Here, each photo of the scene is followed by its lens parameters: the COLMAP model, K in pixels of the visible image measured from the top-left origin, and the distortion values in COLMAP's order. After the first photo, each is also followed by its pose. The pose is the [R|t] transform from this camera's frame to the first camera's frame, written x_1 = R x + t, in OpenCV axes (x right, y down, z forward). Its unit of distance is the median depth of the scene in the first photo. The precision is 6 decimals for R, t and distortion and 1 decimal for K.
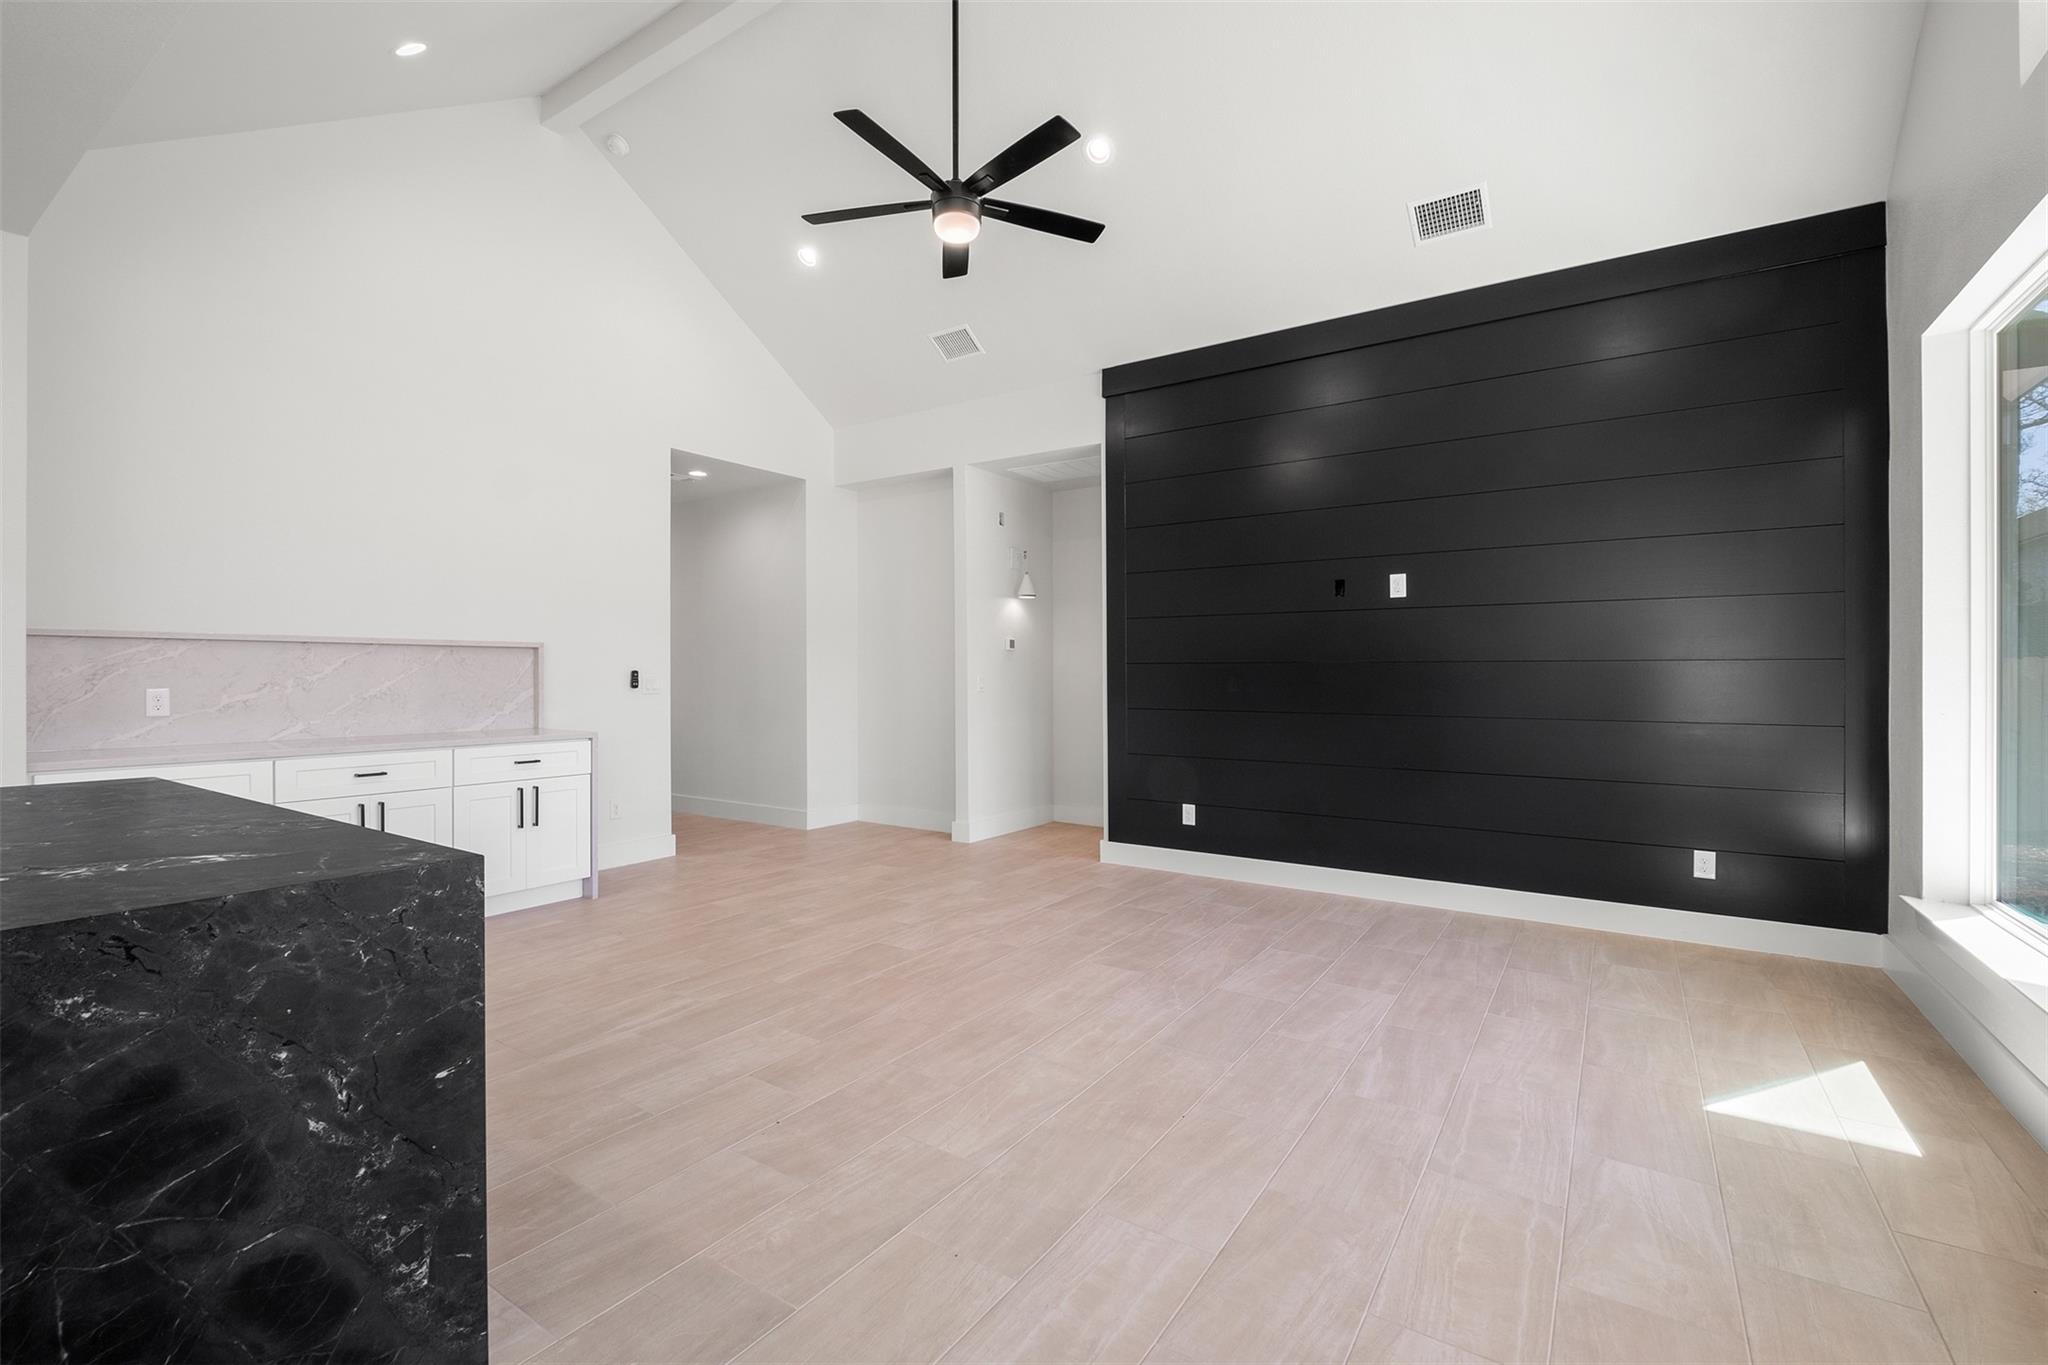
lens RADIAL K [[886.2, 0, 1038.4], [0, 886.2, 678.9], [0, 0, 1]] dist [-0.001546, -0.000384]
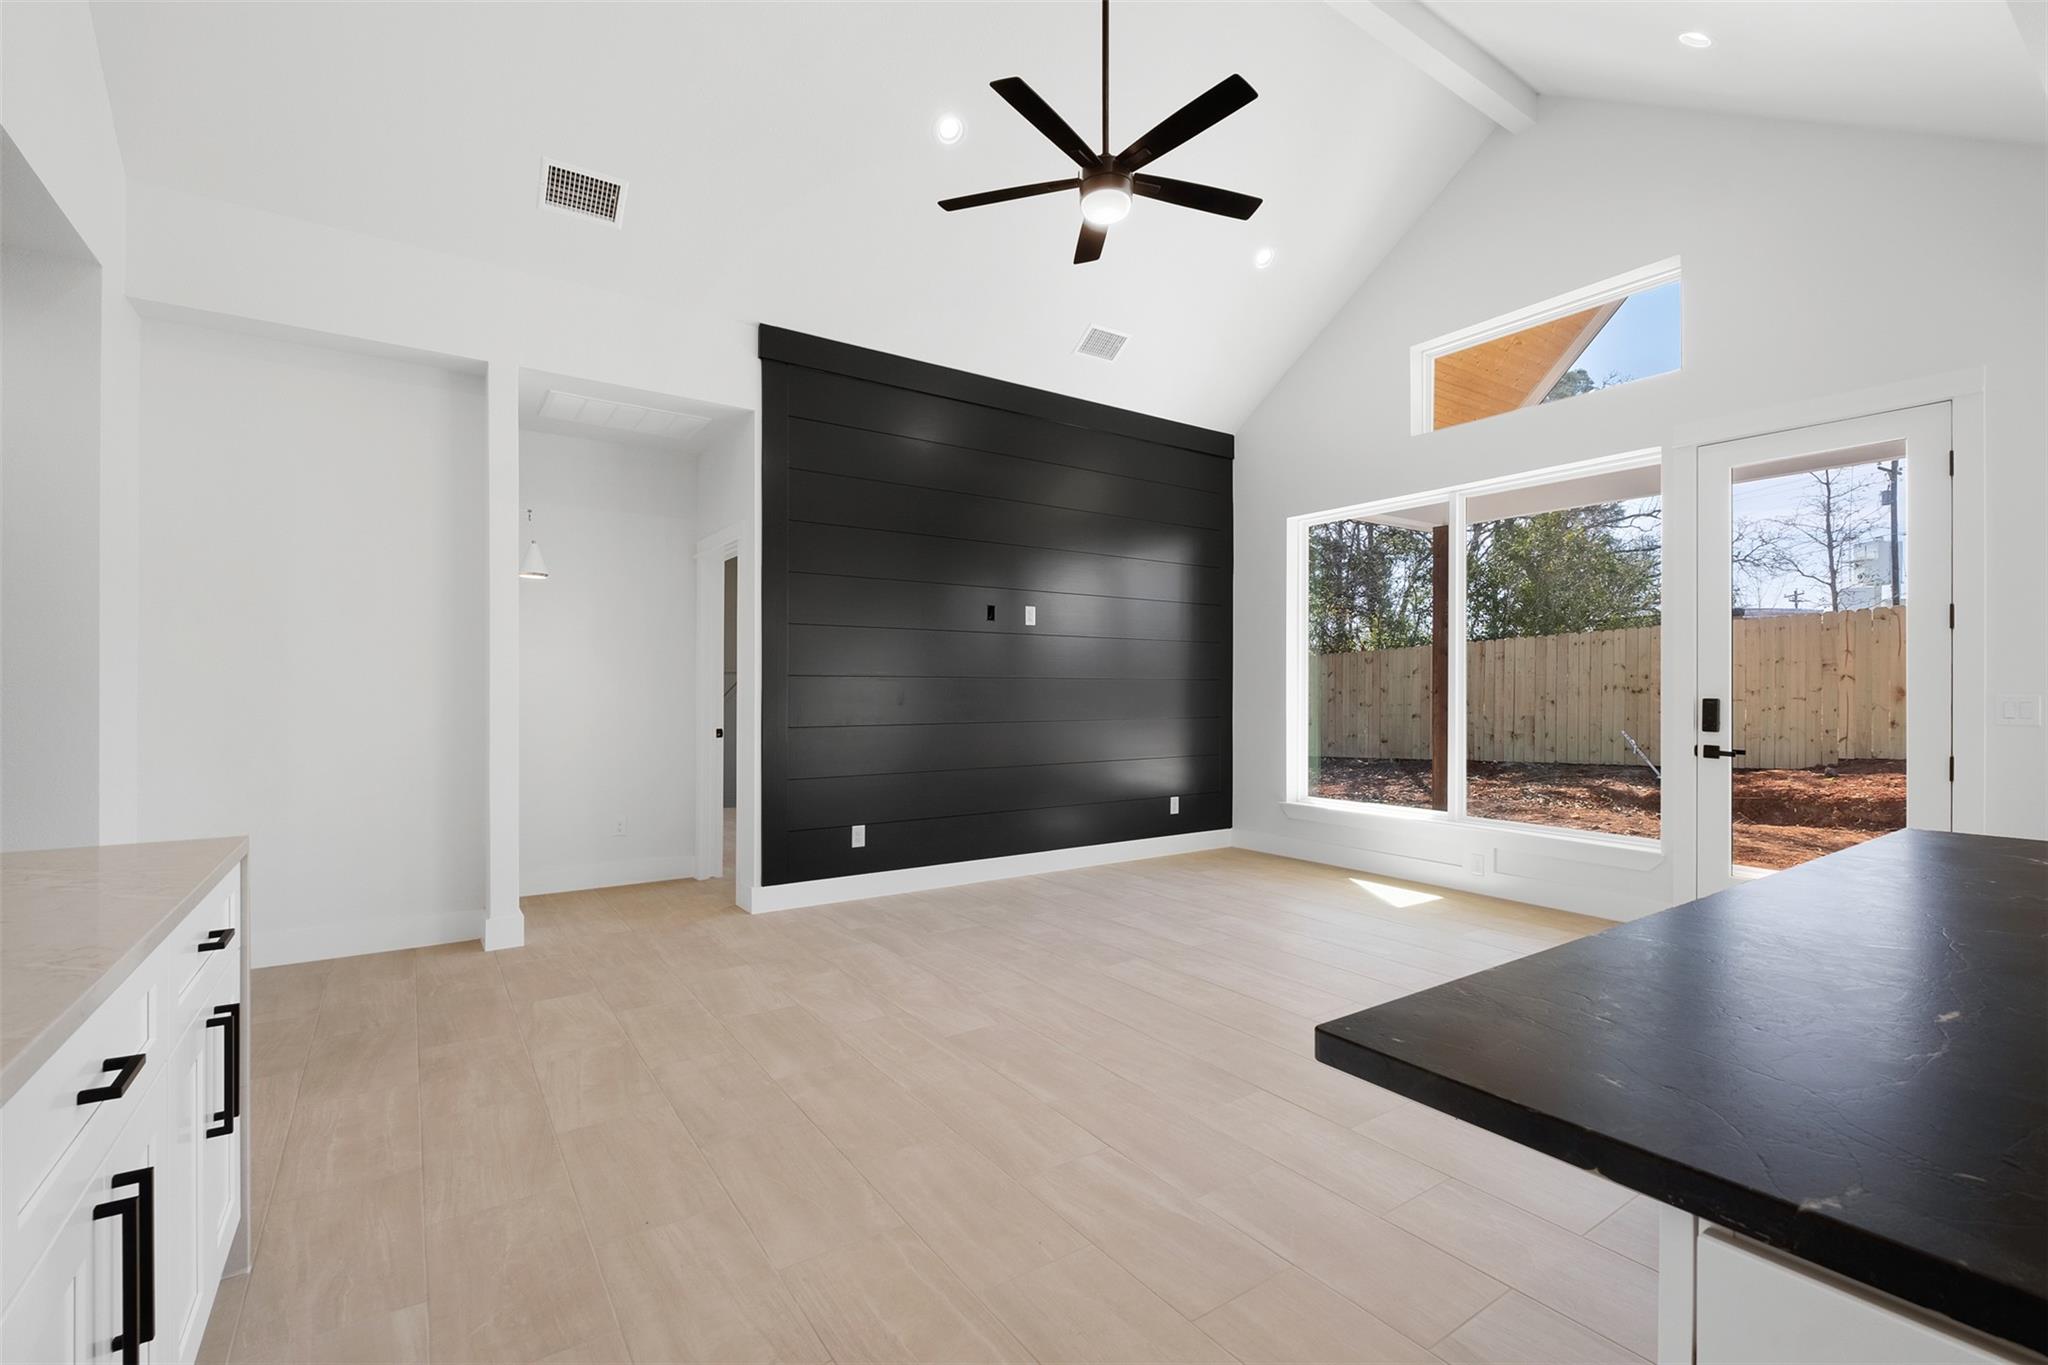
lens RADIAL K [[886.2, 0, 1033.2], [0, 886.2, 683.5], [0, 0, 1]] dist [-0.001546, -0.000384]
pose [[0.371533, 0.004382, 0.928409, -0.827775], [0.003446, 0.999975, -0.006099, -0.004711], [-0.928413, 0.005465, 0.371509, 0.611365]]
